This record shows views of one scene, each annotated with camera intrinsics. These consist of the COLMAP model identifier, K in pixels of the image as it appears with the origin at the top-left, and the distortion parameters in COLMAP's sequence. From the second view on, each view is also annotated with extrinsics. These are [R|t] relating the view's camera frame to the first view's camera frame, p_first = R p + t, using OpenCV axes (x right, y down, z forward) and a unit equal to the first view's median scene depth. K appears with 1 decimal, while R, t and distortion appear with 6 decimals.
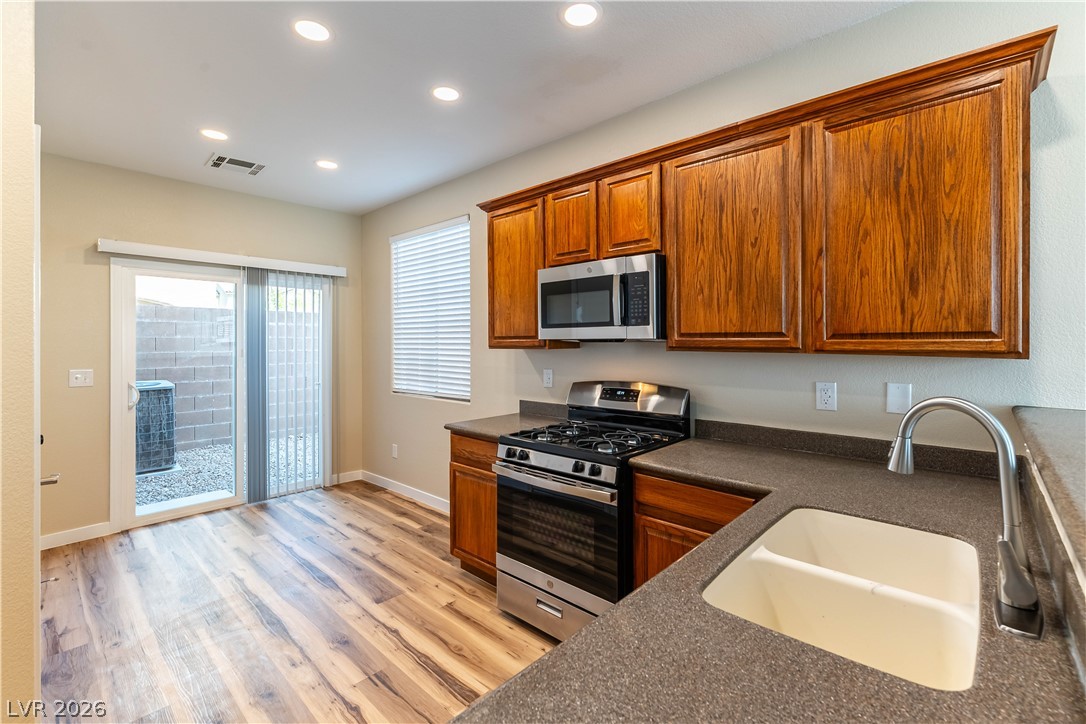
lens RADIAL K [[474.0, 0, 548.2], [0, 474.0, 343.9], [0, 0, 1]] dist [0.000011, -0.000090]
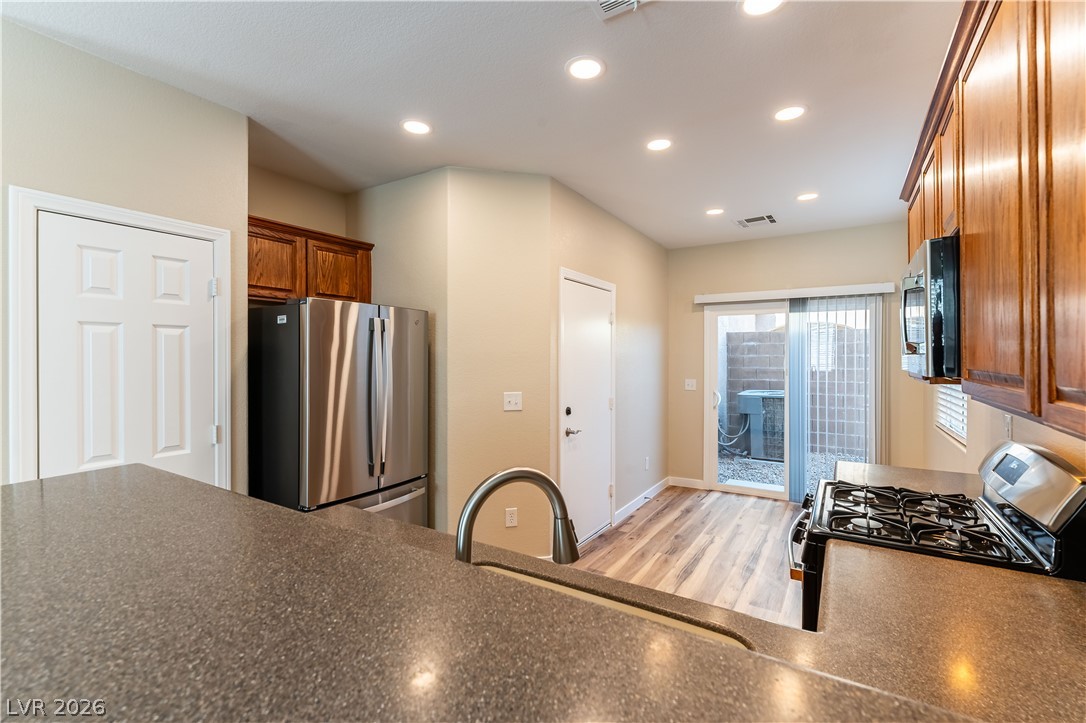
lens RADIAL K [[468.6, 0, 554.0], [0, 468.6, 357.2], [0, 0, 1]] dist [0.000037, -0.000150]
pose [[0.184431, 0.000909, -0.982845, 0.594980], [-0.001335, 0.999999, 0.000674, -0.026367], [0.982845, 0.001188, 0.184432, 0.331280]]
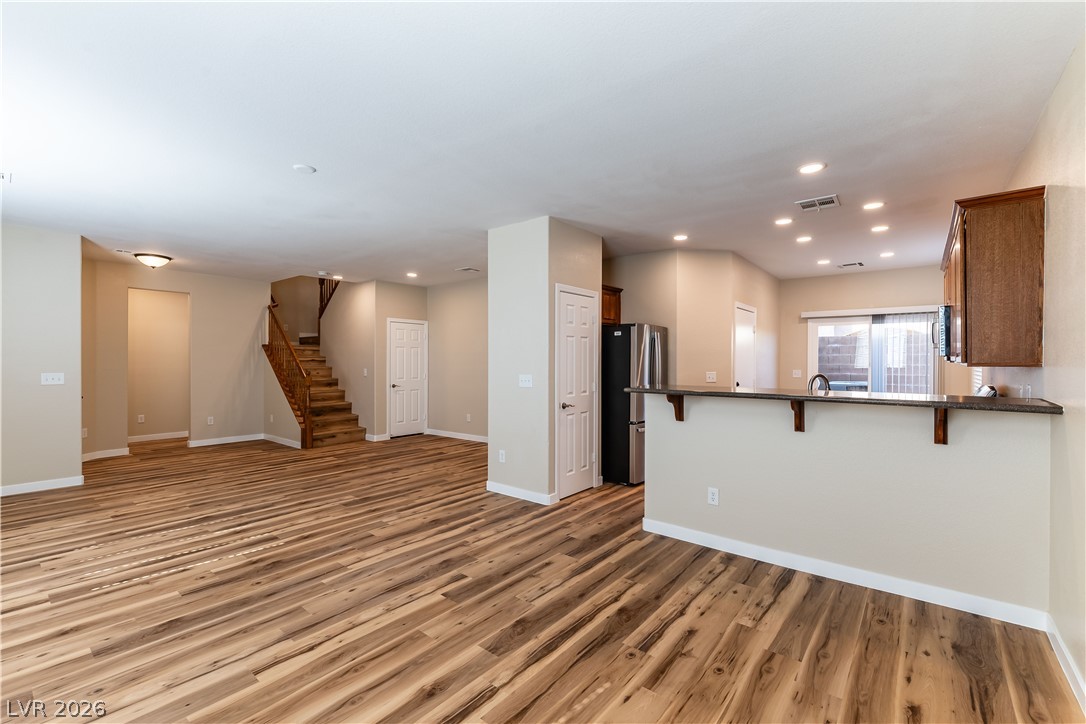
lens RADIAL K [[466.5, 0, 548.5], [0, 466.5, 361.6], [0, 0, 1]] dist [0.001848, -0.000088]
pose [[0.070900, 0.004671, -0.997472, 1.487710], [-0.003327, 0.999985, 0.004447, 0.008664], [0.997478, 0.003003, 0.070915, -0.450714]]
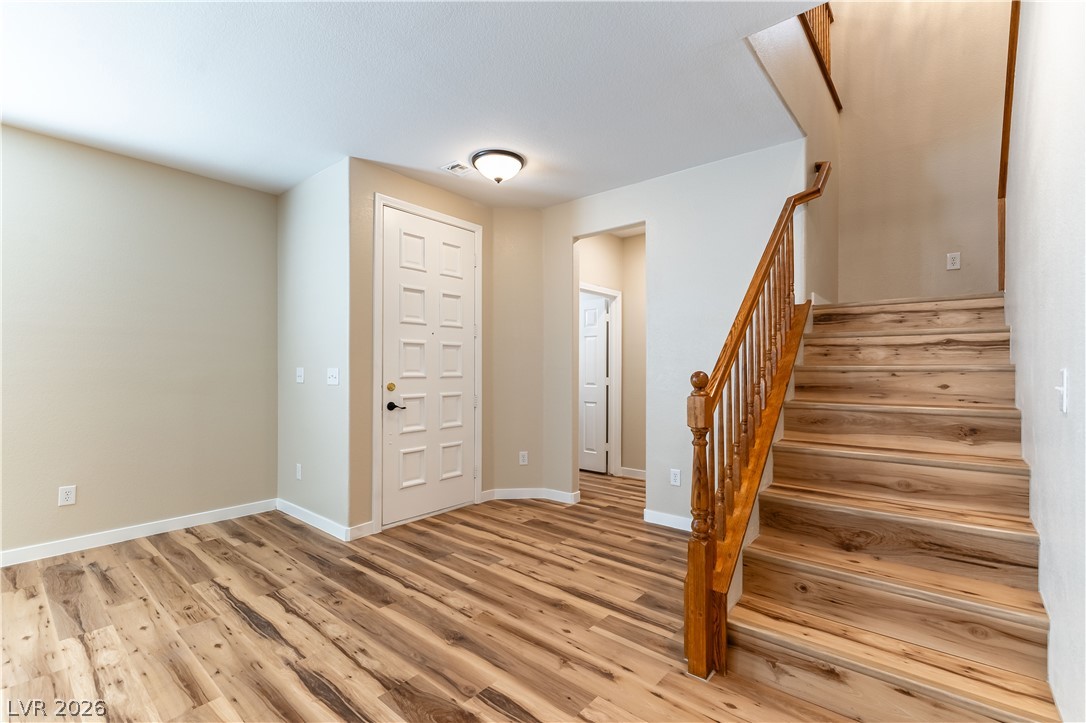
lens RADIAL K [[473.1, 0, 555.5], [0, 473.1, 366.3], [0, 0, 1]] dist [-0.001094, 0.000037]
pose [[-0.998558, 0.002910, -0.053608, -1.032125], [0.003052, 0.999992, -0.002560, 0.068937], [0.053600, -0.002720, -0.998559, -0.937922]]
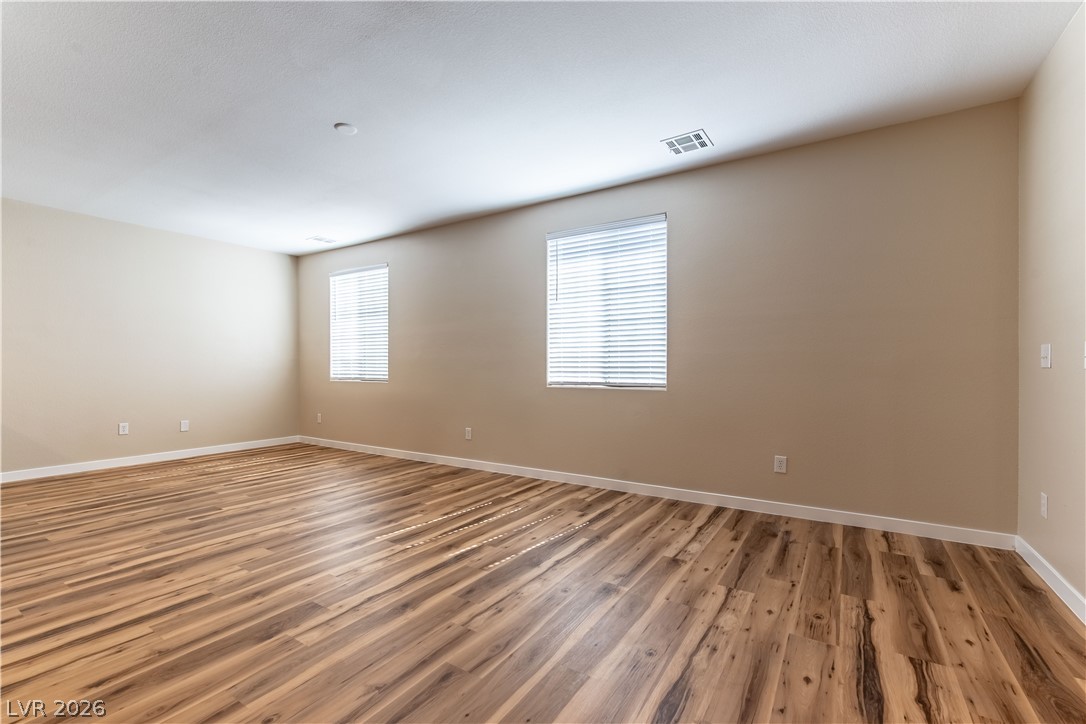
lens RADIAL K [[475.1, 0, 545.5], [0, 475.1, 362.7], [0, 0, 1]] dist [0.000625, -0.000060]
pose [[-0.175487, 0.010793, 0.984423, -1.078115], [0.001932, 0.999942, -0.010618, 0.112524], [-0.984480, 0.000038, -0.175498, -1.293661]]
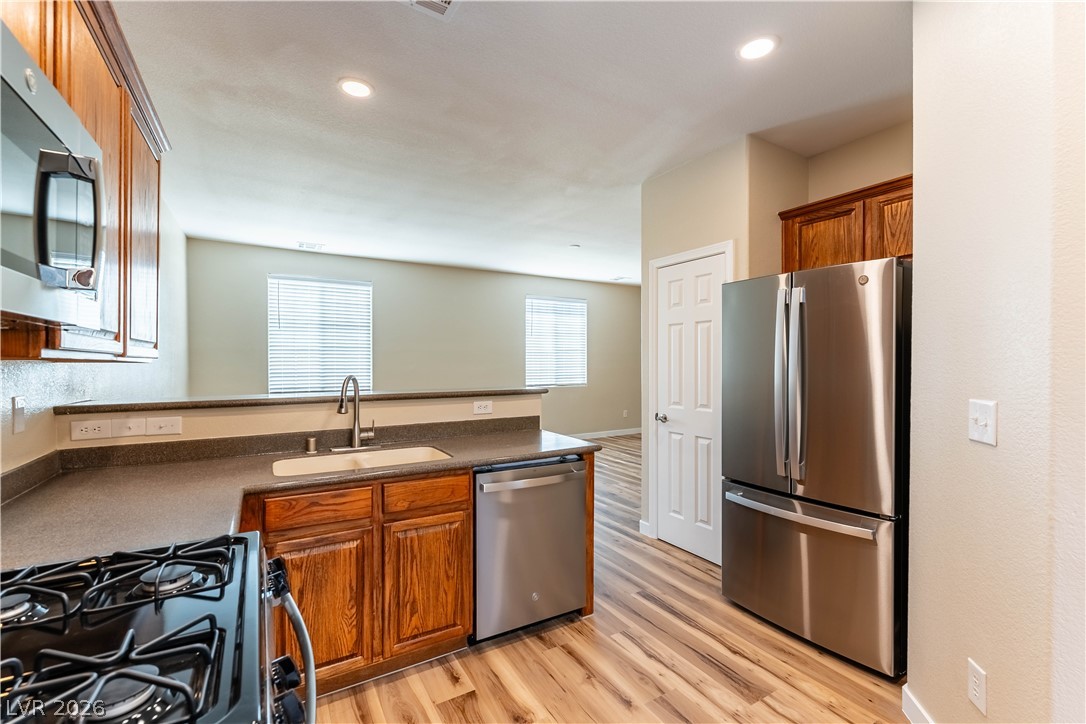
lens RADIAL K [[475.1, 0, 545.5], [0, 475.1, 362.7], [0, 0, 1]] dist [0.000625, -0.000060]
pose [[-0.959775, 0.002024, 0.280764, -0.276507], [0.003460, 0.999983, 0.004619, 0.017420], [-0.280750, 0.005405, -0.959766, 1.081495]]
